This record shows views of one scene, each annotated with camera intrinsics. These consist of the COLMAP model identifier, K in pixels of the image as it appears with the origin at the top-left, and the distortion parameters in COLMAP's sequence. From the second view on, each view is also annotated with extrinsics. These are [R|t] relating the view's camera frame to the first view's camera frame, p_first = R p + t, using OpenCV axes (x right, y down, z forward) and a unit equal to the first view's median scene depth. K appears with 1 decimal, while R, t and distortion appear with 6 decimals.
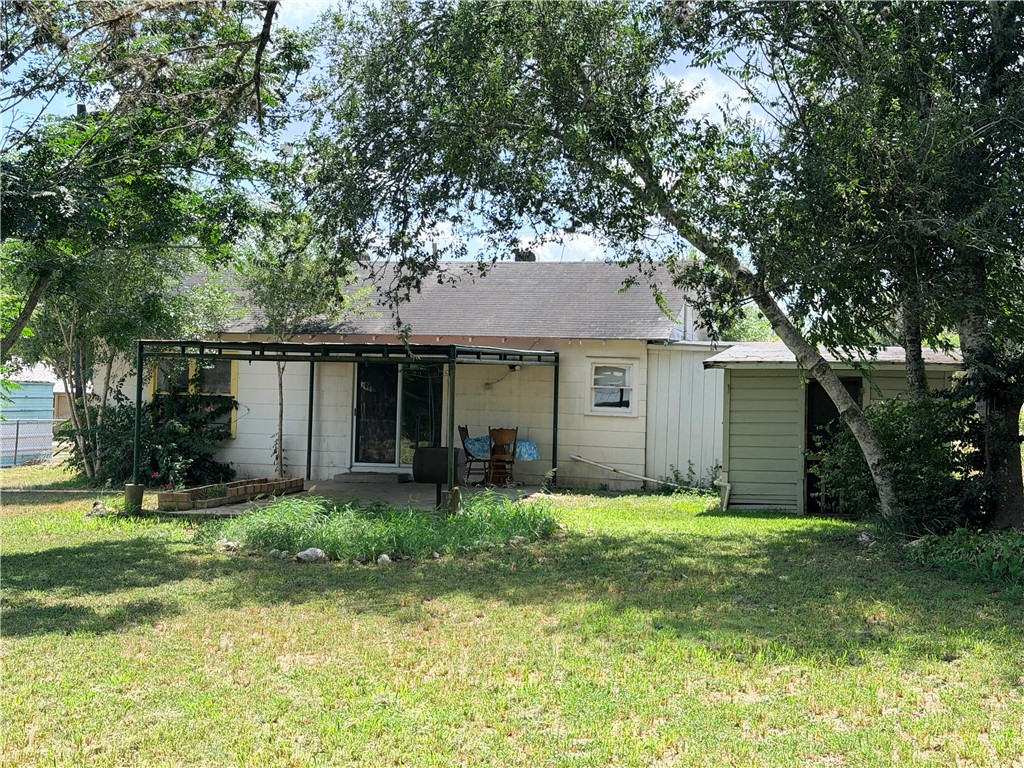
lens RADIAL K [[1366.6, 0, 512.2], [0, 1366.6, 381.4], [0, 0, 1]] dist [0.001195, 0.106053]
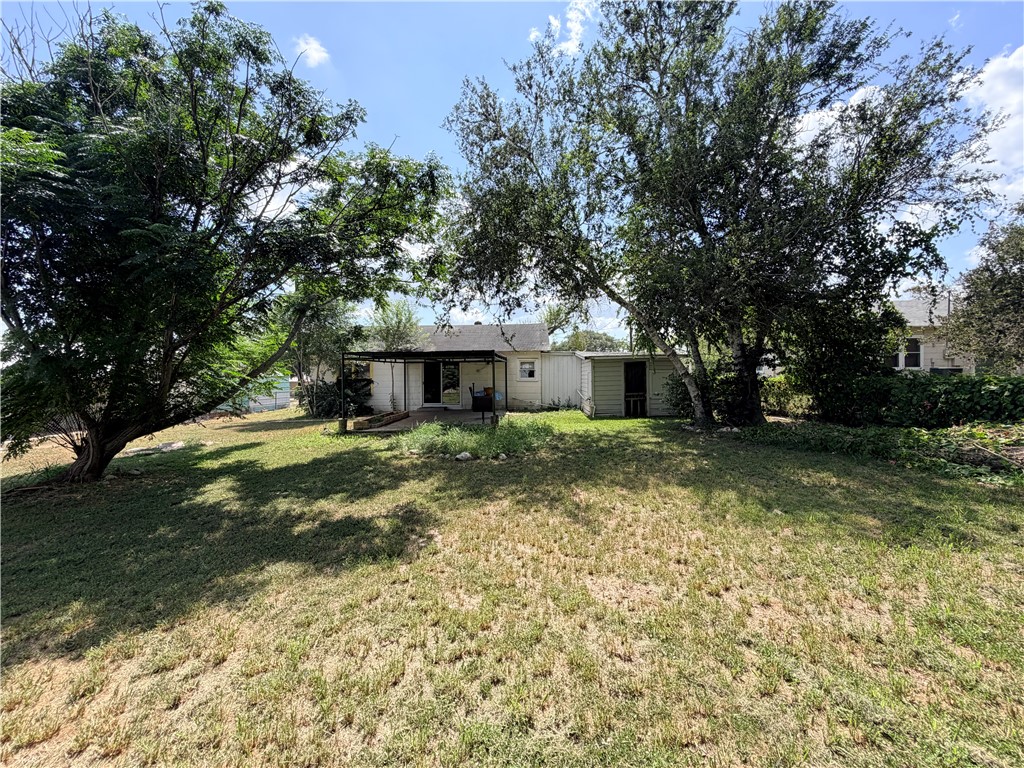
lens RADIAL K [[411.2, 0, 510.1], [0, 411.2, 385.1], [0, 0, 1]] dist [0.000458, 0.000656]
pose [[0.981746, -0.035485, 0.186858, -0.142343], [0.029770, 0.999002, 0.033301, 0.008375], [-0.187853, -0.027131, 0.981822, 0.325733]]
